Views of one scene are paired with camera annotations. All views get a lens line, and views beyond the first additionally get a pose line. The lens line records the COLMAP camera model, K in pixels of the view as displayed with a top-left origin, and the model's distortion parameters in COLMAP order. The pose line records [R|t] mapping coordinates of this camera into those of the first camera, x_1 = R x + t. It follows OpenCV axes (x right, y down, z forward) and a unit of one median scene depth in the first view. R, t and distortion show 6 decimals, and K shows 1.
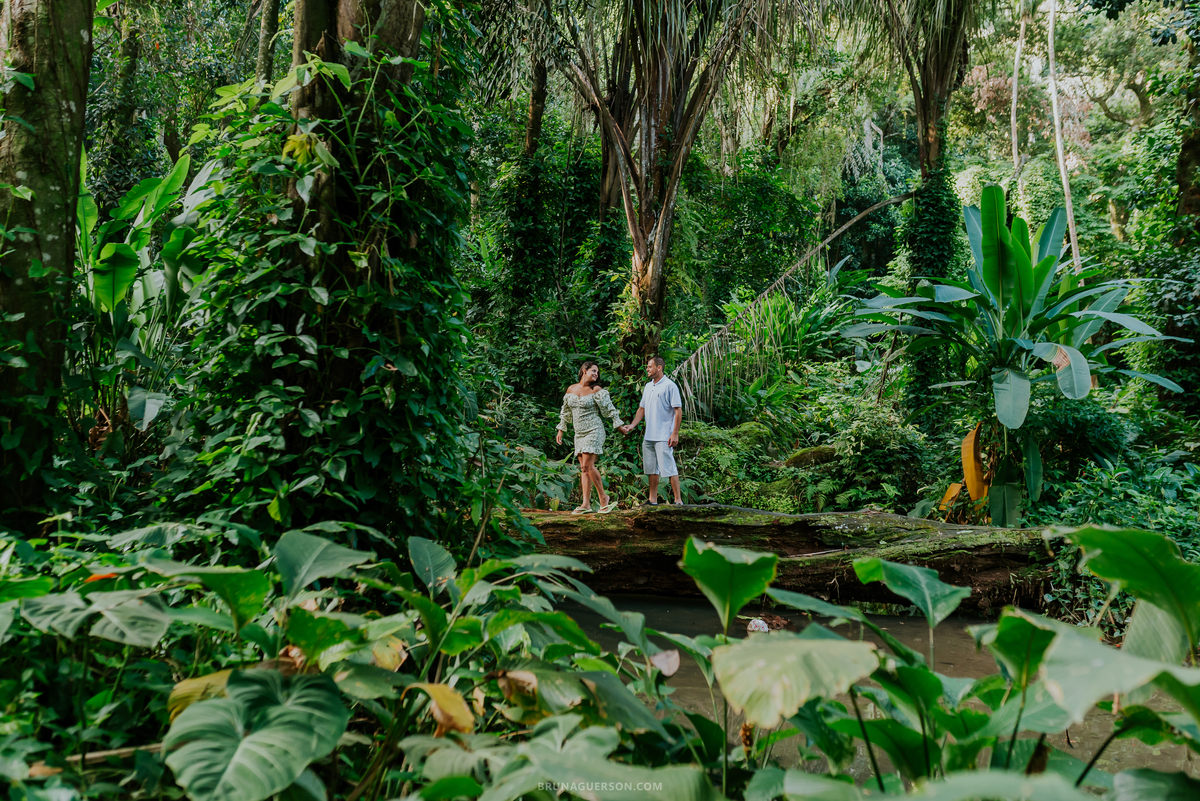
lens RADIAL K [[1164.2, 0, 600.0], [0, 1164.2, 400.5], [0, 0, 1]] dist [-0.003224, -0.004006]
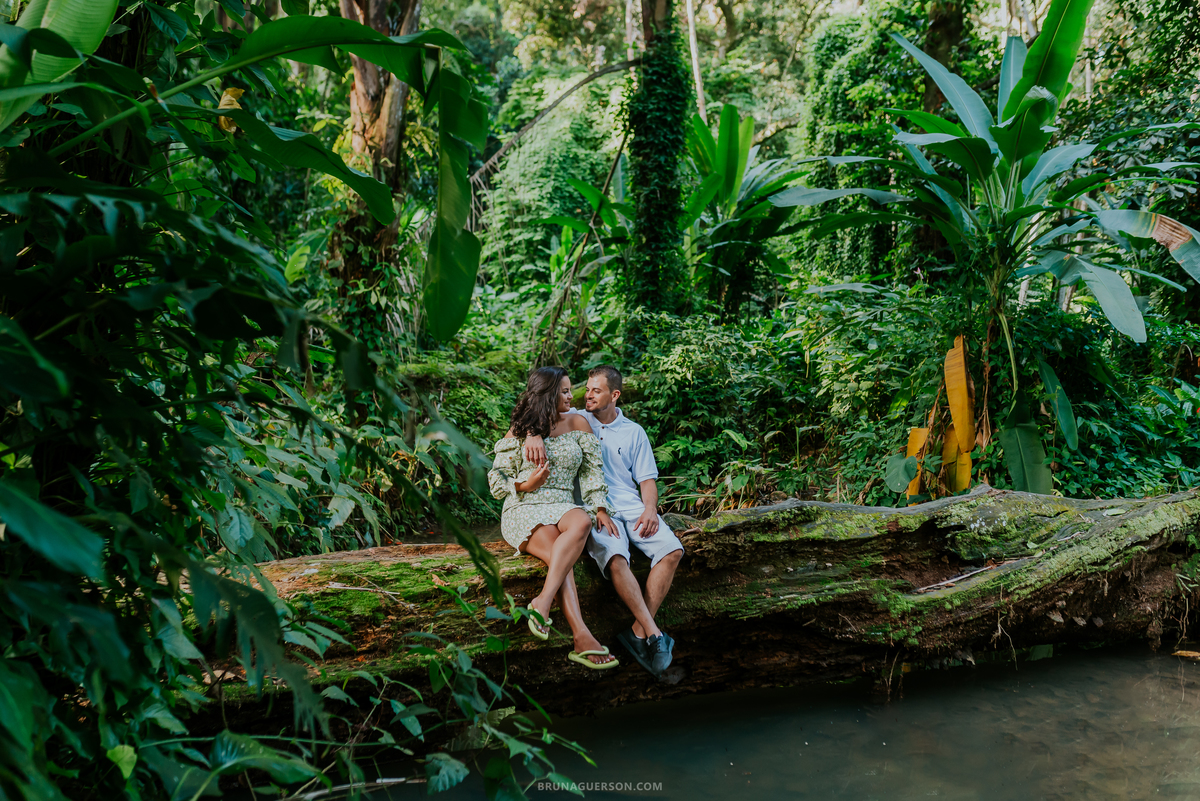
lens RADIAL K [[1164.2, 0, 600.0], [0, 1164.2, 400.5], [0, 0, 1]] dist [-0.003224, -0.004006]
pose [[0.915239, -0.039859, 0.400935, -0.110151], [0.018633, 0.998217, 0.056705, 0.010618], [-0.402480, -0.044428, 0.914350, 0.370178]]
